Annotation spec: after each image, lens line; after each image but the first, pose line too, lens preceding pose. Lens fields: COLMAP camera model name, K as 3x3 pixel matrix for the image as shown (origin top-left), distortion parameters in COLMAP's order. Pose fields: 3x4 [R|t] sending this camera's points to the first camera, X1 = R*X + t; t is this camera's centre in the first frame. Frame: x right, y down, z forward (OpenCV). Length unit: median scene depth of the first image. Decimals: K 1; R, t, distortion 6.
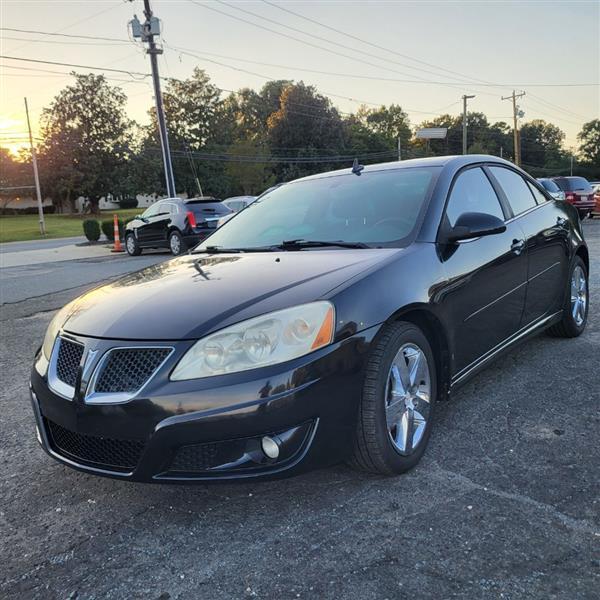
lens RADIAL K [[620.4, 0, 298.3], [0, 620.4, 300.2], [0, 0, 1]] dist [0.032006, -0.014330]
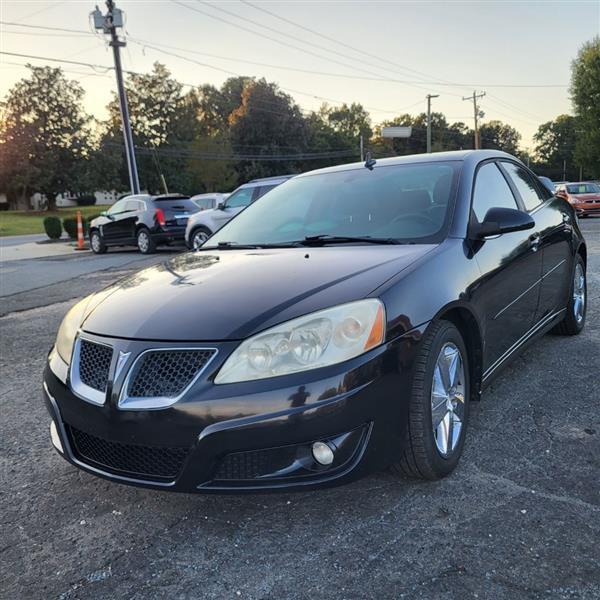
lens RADIAL K [[623.0, 0, 294.2], [0, 623.0, 305.4], [0, 0, 1]] dist [0.024831, -0.010938]
pose [[0.998352, -0.003519, 0.057279, -0.007305], [0.002946, 0.999945, 0.010085, 0.000078], [-0.057311, -0.009900, 0.998307, 0.002874]]
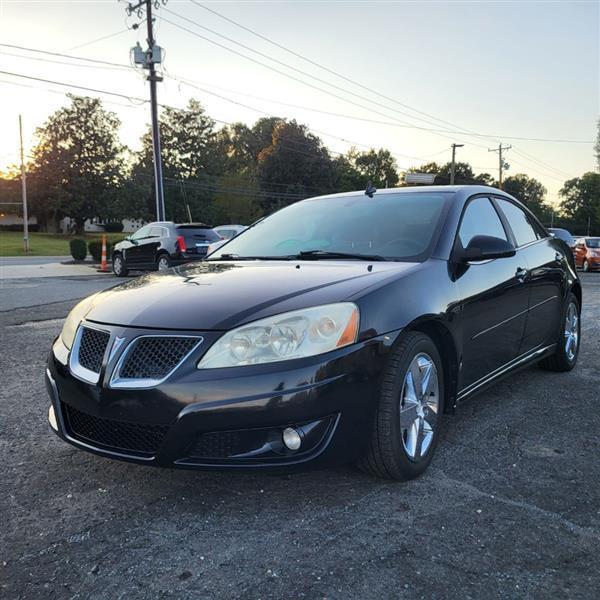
lens RADIAL K [[621.4, 0, 295.3], [0, 621.4, 306.8], [0, 0, 1]] dist [0.028218, -0.009620]
pose [[0.997572, 0.063692, 0.028183, -0.004204], [-0.062282, 0.996887, -0.048344, 0.003517], [-0.031174, 0.046471, 0.998433, -0.001860]]
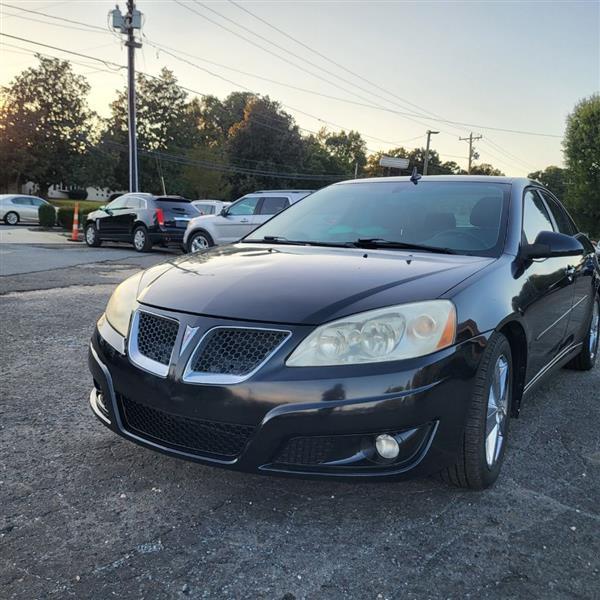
lens RADIAL K [[621.4, 0, 289.5], [0, 621.4, 297.8], [0, 0, 1]] dist [0.022372, -0.000623]
pose [[0.990551, 0.108398, 0.084010, -0.015228], [-0.106003, 0.993835, -0.032487, 0.002975], [-0.087013, 0.023275, 0.995935, 0.003357]]
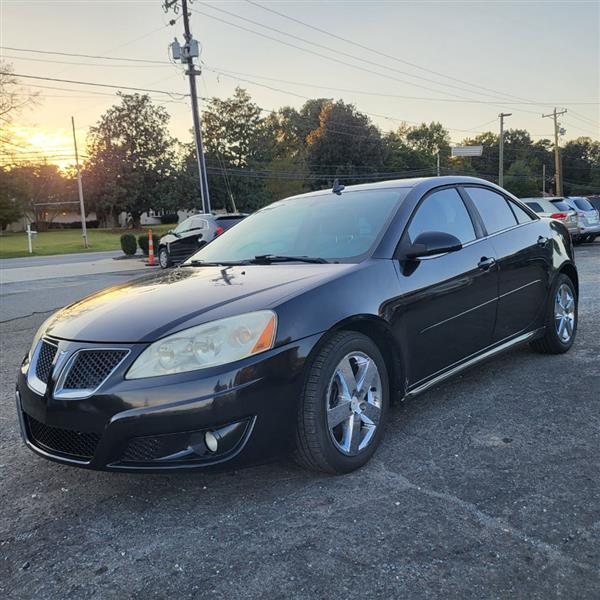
lens RADIAL K [[619.6, 0, 300.0], [0, 619.6, 300.0], [0, 0, 1]] dist [0.036447, -0.017263]
pose [[0.998036, 0.015819, -0.060612, 0.009008], [-0.017386, 0.999526, -0.025418, 0.000558], [0.060182, 0.026422, 0.997838, -0.005109]]
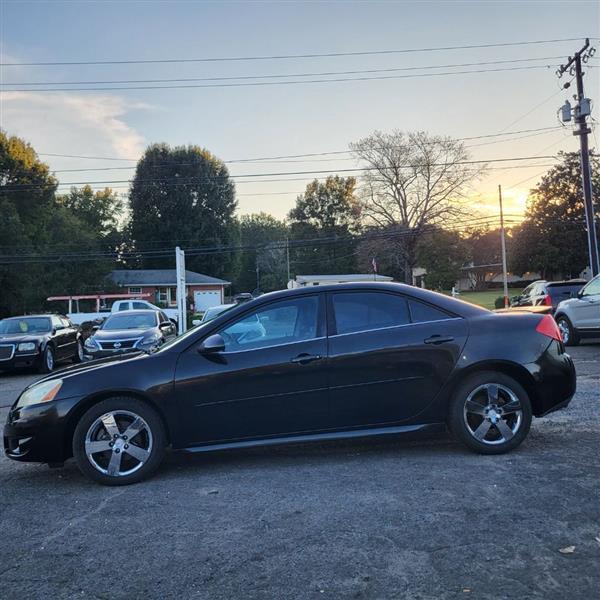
lens RADIAL K [[619.6, 0, 300.0], [0, 619.6, 300.0], [0, 0, 1]] dist [0.036447, -0.017263]
pose [[0.695343, 0.014715, -0.718527, 0.108506], [-0.094082, 0.993050, -0.070710, -0.009846], [0.712493, 0.116768, 0.691895, 0.008010]]
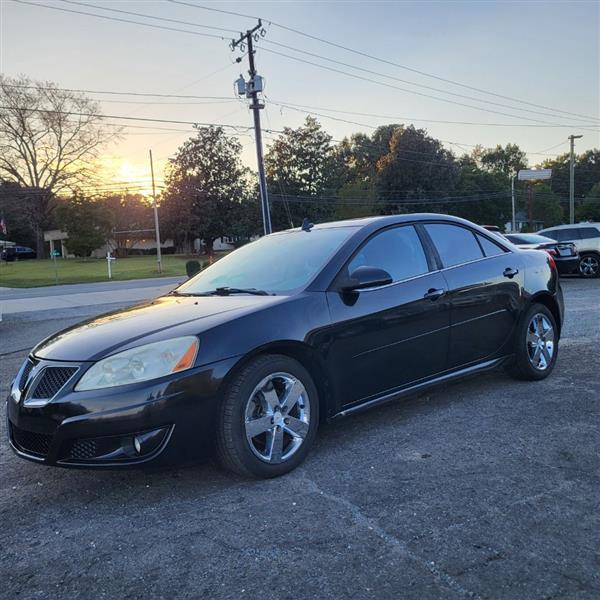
lens RADIAL K [[619.6, 0, 300.0], [0, 619.6, 300.0], [0, 0, 1]] dist [0.036447, -0.017263]
pose [[0.983193, 0.018282, -0.181653, 0.027404], [-0.029864, 0.997677, -0.061234, -0.000034], [0.180111, 0.065629, 0.981454, -0.013642]]
